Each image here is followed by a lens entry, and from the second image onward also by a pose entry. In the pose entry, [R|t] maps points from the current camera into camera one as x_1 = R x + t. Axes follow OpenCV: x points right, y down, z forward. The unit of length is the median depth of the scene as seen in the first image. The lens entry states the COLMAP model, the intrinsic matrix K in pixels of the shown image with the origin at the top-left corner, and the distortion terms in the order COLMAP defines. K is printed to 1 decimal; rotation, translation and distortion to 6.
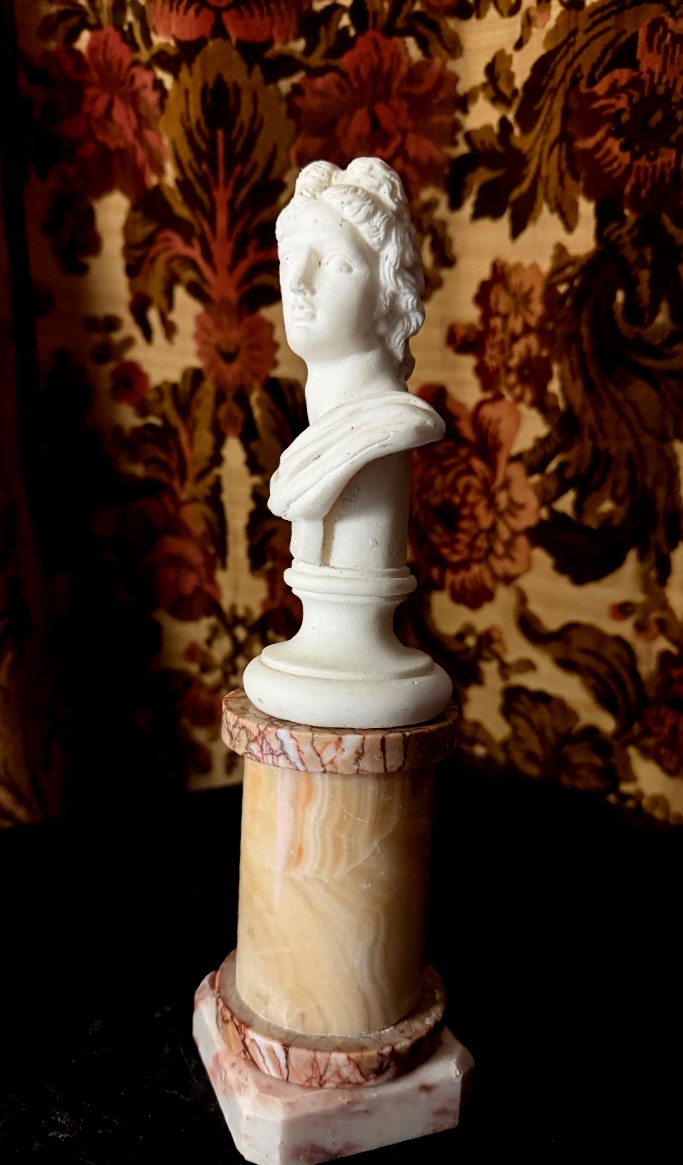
lens RADIAL K [[858.7, 0, 290.4], [0, 858.7, 581.2], [0, 0, 1]] dist [0.041219, -0.114030]
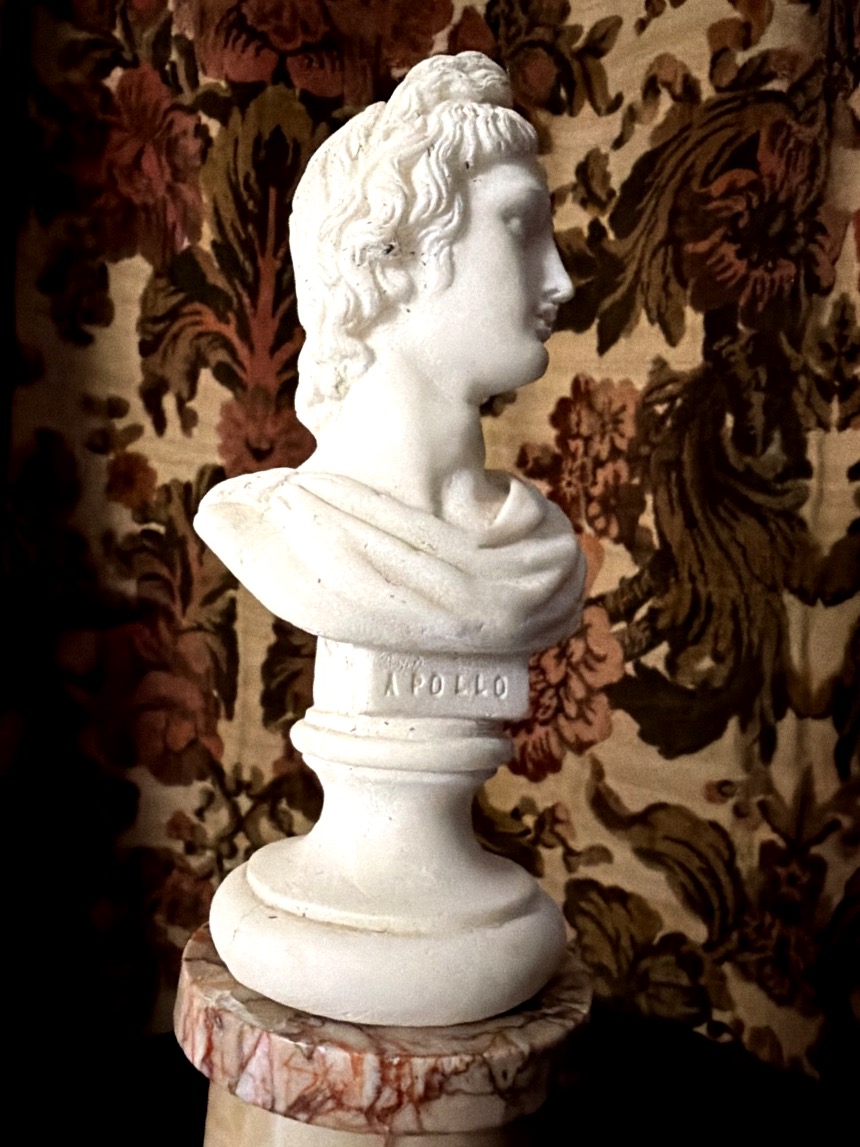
lens RADIAL K [[853.2, 0, 427.9], [0, 853.2, 579.1], [0, 0, 1]] dist [-0.001179, -0.000781]
pose [[0.985275, 0.070469, 0.155782, -0.032763], [-0.041479, 0.982412, -0.182060, -0.005078], [-0.165872, 0.172918, 0.970869, 0.213735]]
